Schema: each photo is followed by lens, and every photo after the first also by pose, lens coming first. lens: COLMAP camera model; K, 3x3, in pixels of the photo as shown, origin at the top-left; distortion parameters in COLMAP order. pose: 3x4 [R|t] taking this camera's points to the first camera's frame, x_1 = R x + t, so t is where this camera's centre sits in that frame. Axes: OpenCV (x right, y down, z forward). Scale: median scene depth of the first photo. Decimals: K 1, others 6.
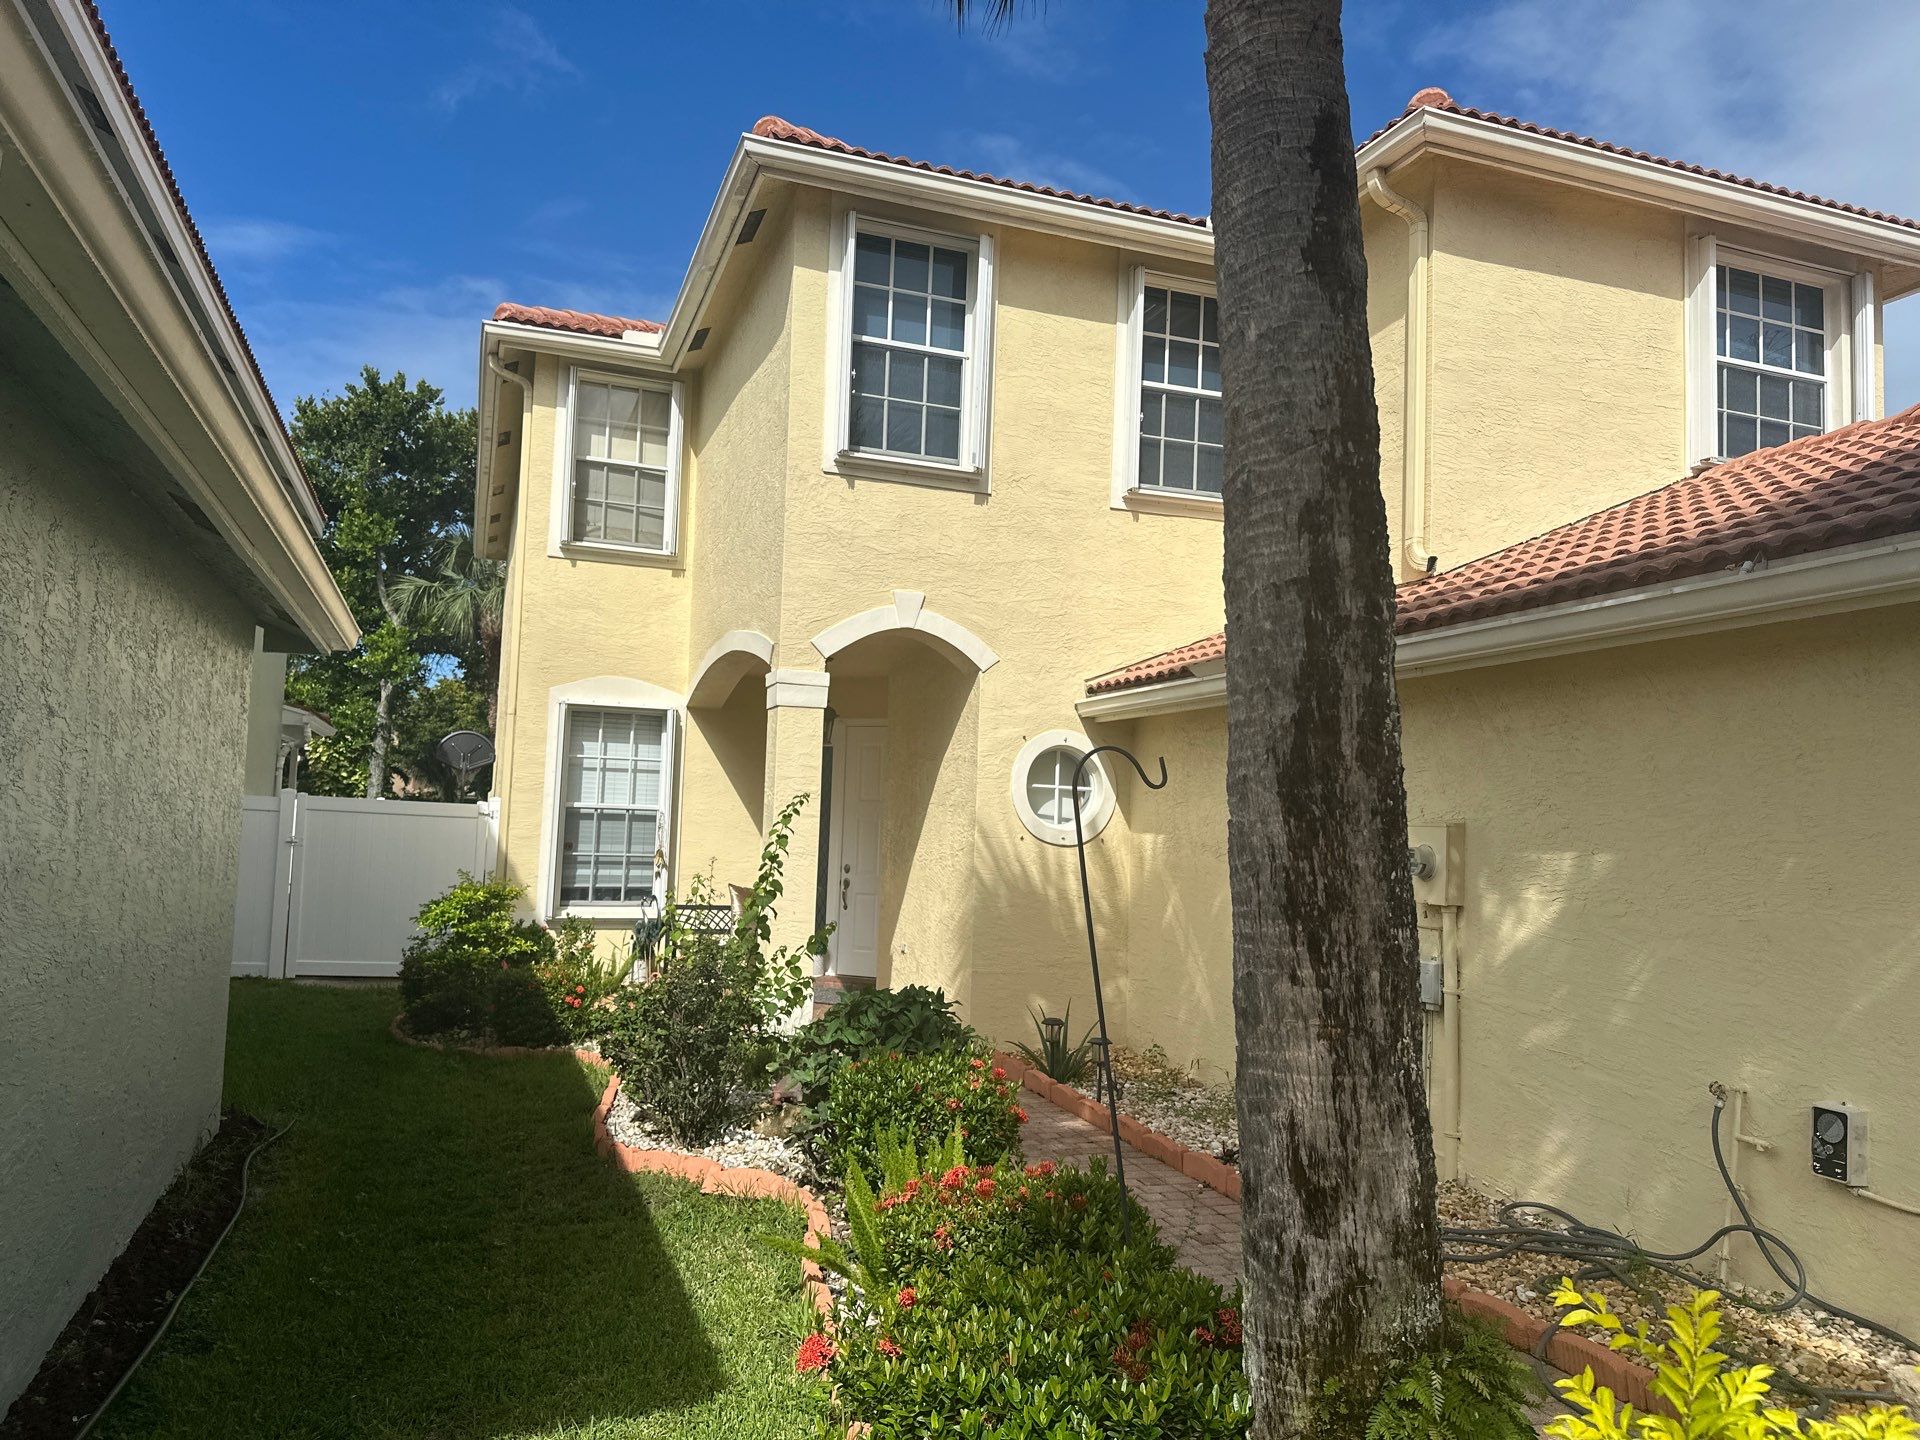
lens RADIAL K [[1349.0, 0, 954.5], [0, 1349.0, 724.1], [0, 0, 1]] dist [0.091033, -0.110131]
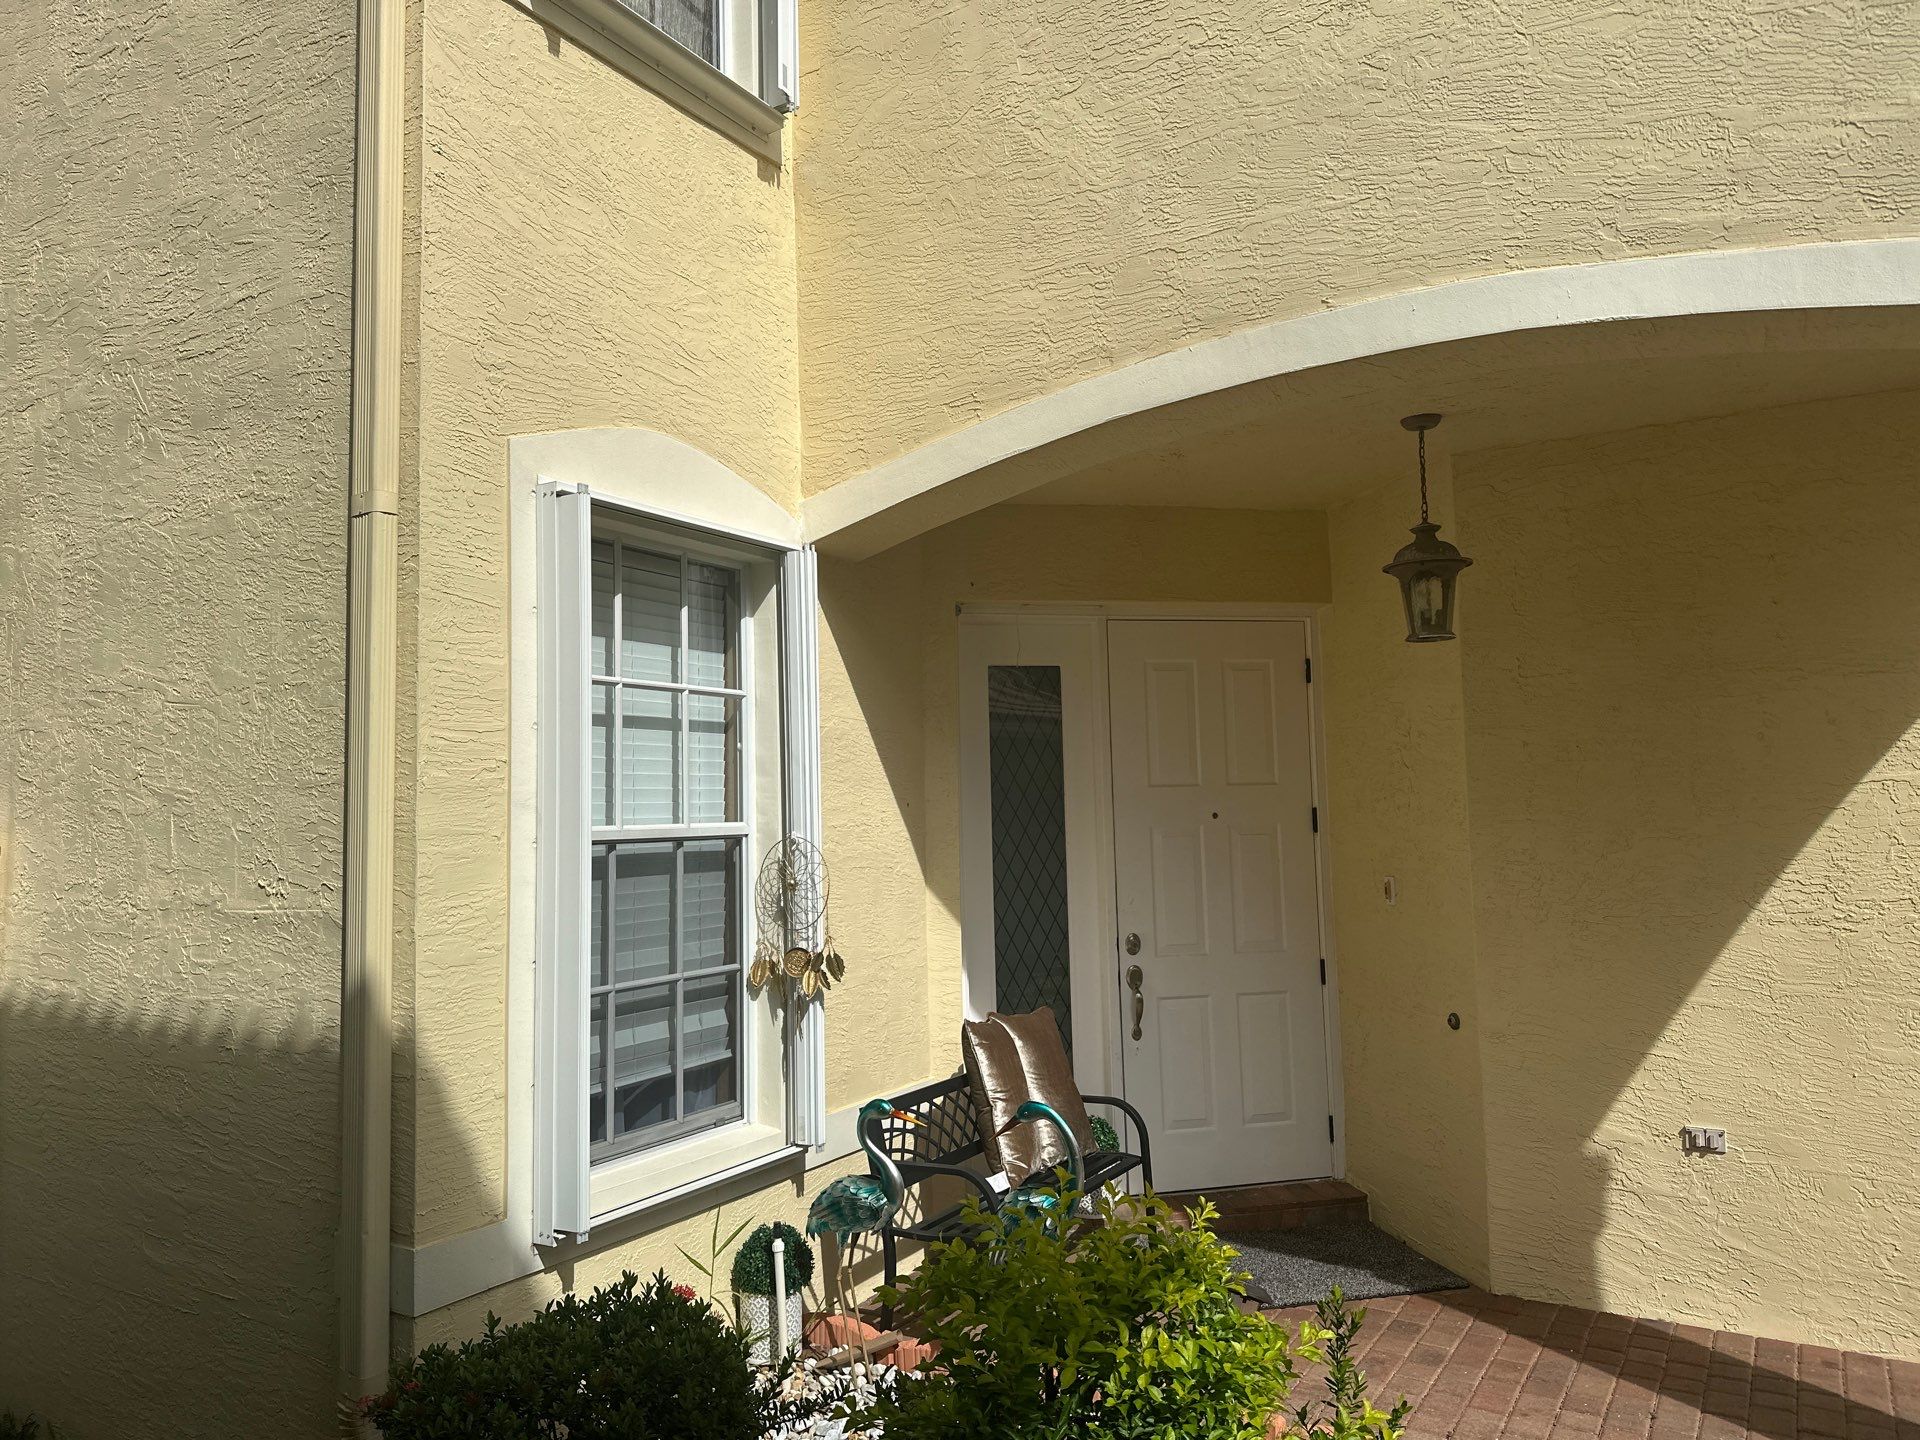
lens RADIAL K [[1349.0, 0, 999.1], [0, 1349.0, 715.1], [0, 0, 1]] dist [0.091033, -0.110131]
pose [[0.777593, -0.004673, 0.628751, -0.387560], [-0.000966, 0.999962, 0.008626, 0.029283], [-0.628768, -0.007315, 0.777559, 0.686428]]
